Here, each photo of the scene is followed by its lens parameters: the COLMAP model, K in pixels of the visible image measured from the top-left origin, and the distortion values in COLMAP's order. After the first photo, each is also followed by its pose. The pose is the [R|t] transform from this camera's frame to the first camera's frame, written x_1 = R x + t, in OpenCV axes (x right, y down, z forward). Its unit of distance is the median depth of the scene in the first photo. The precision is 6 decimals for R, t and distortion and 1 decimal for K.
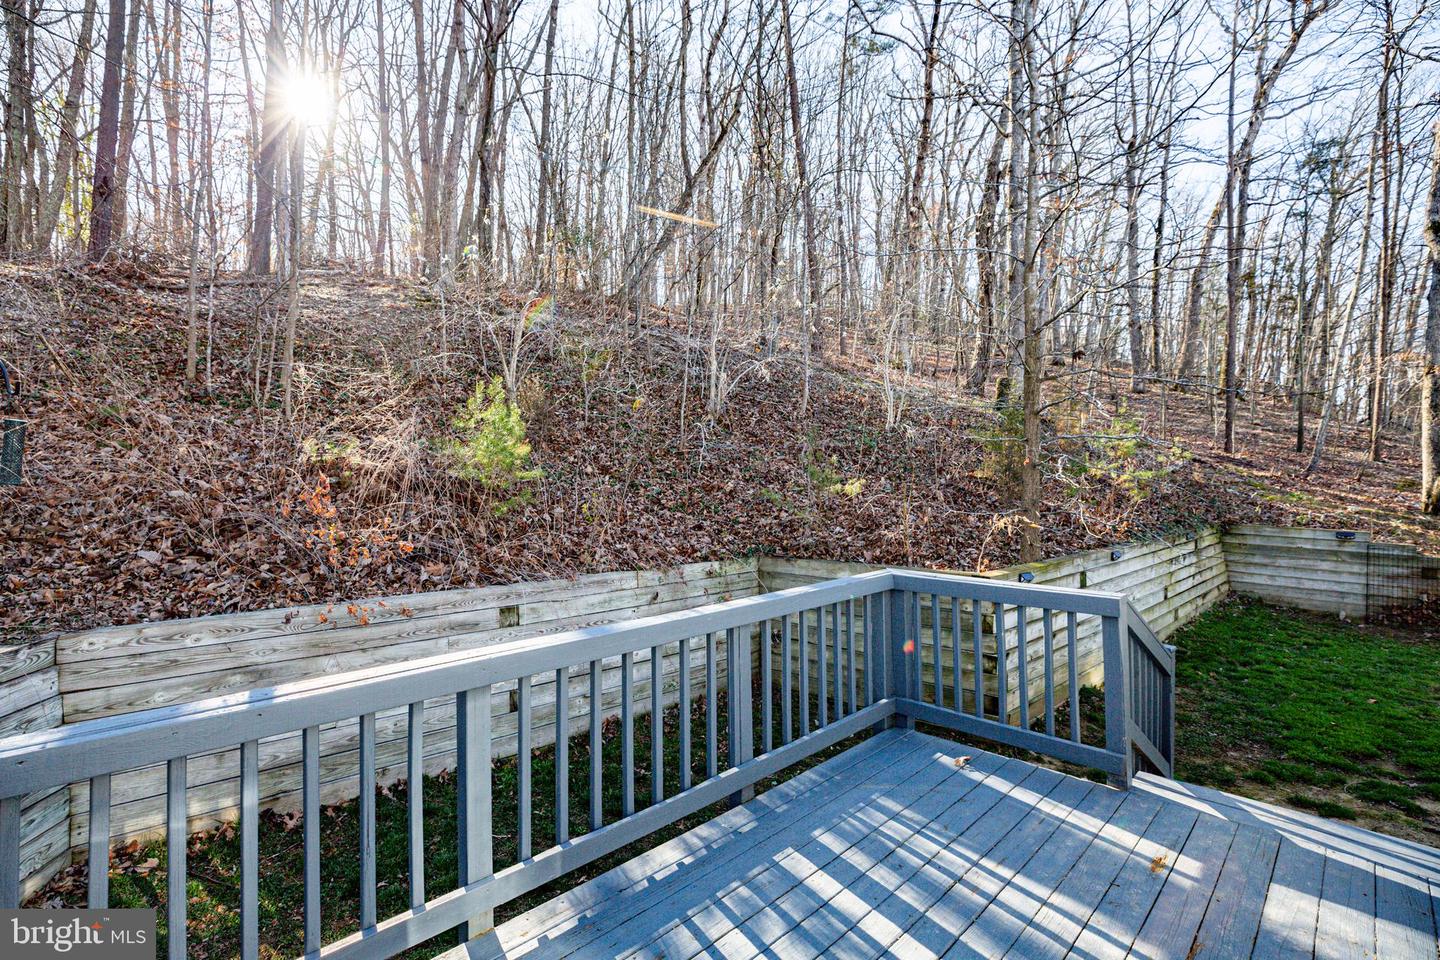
lens RADIAL K [[655.4, 0, 716.6], [0, 655.4, 460.6], [0, 0, 1]] dist [-0.001328, -0.000683]
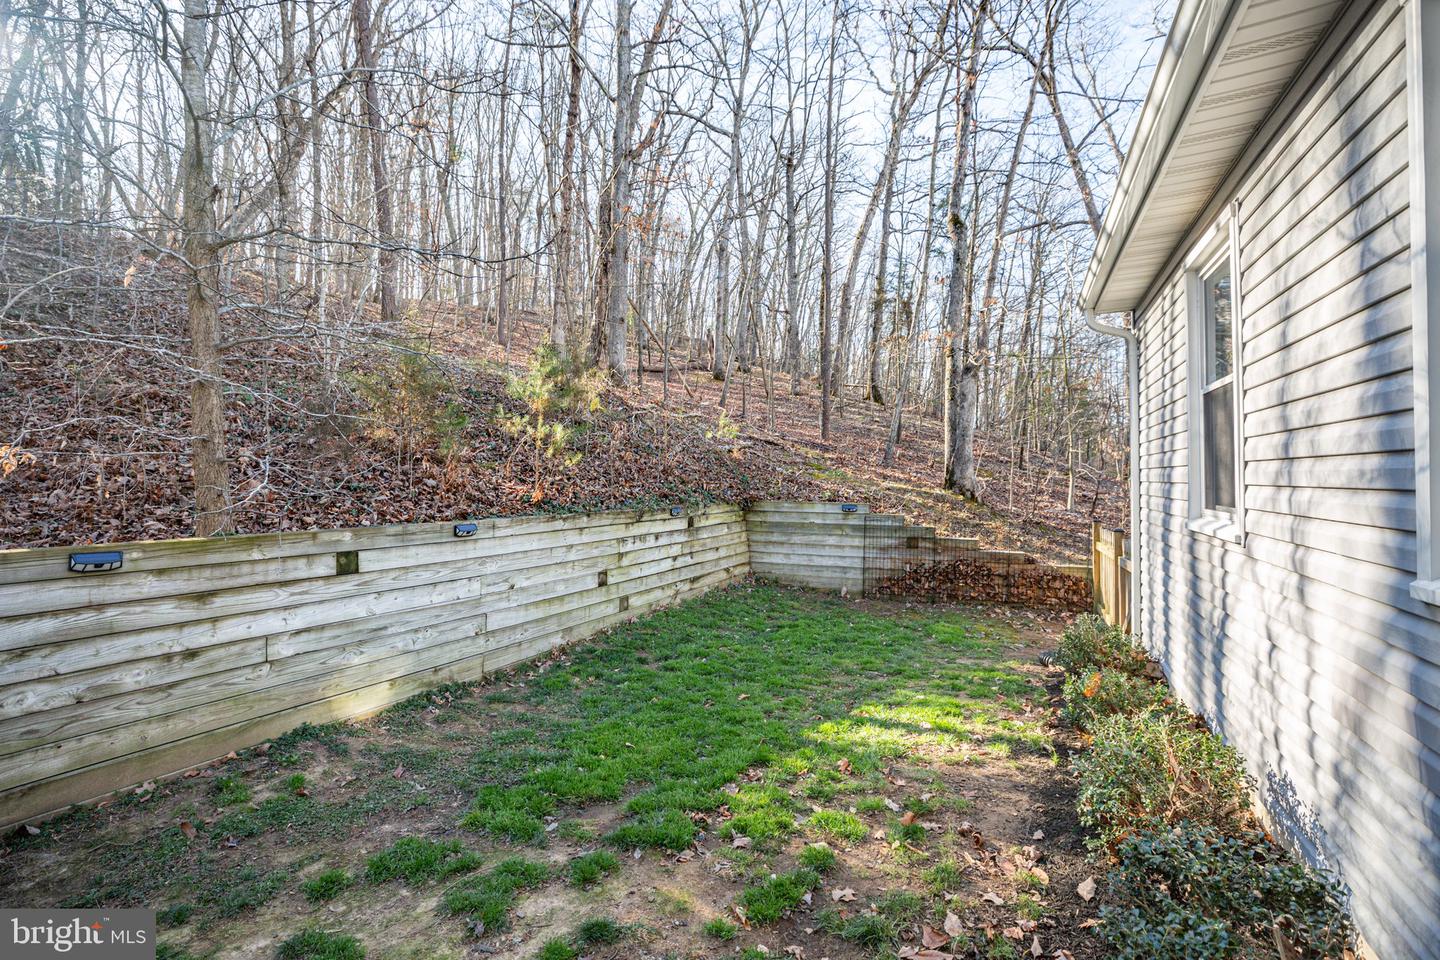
lens RADIAL K [[641.5, 0, 674.9], [0, 641.5, 477.3], [0, 0, 1]] dist [-0.001116, -0.000201]
pose [[0.955550, -0.013897, 0.294503, 0.445426], [0.011933, 0.999893, 0.008465, 0.059015], [-0.294589, -0.004575, 0.955613, 0.177296]]
